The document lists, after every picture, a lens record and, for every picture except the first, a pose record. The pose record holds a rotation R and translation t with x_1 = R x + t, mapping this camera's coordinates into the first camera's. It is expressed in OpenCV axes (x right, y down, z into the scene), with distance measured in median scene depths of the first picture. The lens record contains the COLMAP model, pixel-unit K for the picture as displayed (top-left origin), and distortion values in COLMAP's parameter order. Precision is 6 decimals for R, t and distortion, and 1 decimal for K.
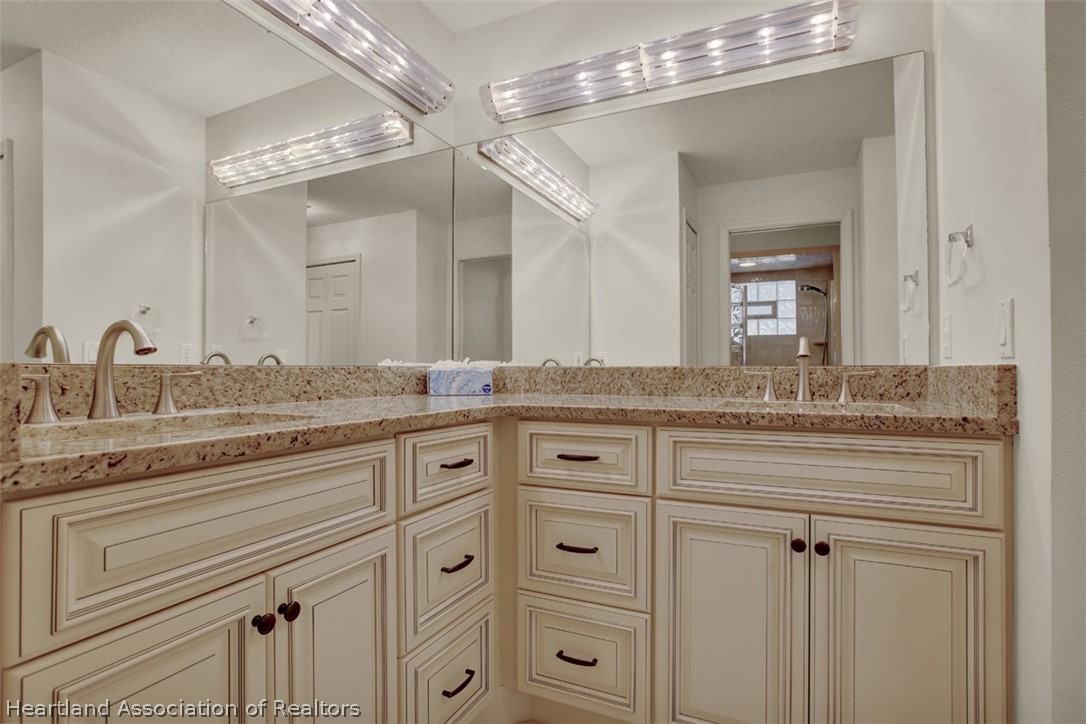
lens RADIAL K [[529.9, 0, 538.3], [0, 529.9, 372.8], [0, 0, 1]] dist [0.000685, 0.000389]
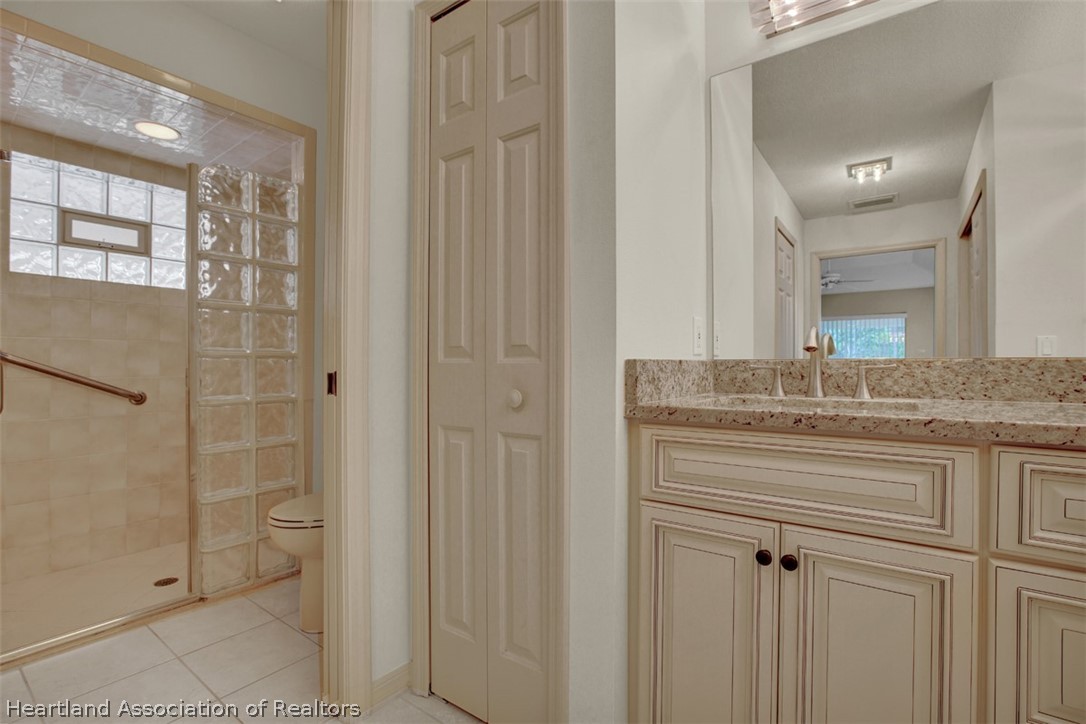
lens RADIAL K [[502.1, 0, 530.2], [0, 502.1, 363.3], [0, 0, 1]] dist [-0.002708, 0.000512]
pose [[-0.182348, -0.004157, -0.983225, 0.623285], [-0.002686, 0.999989, -0.003730, 0.001616], [0.983230, 0.001961, -0.182357, 0.505282]]
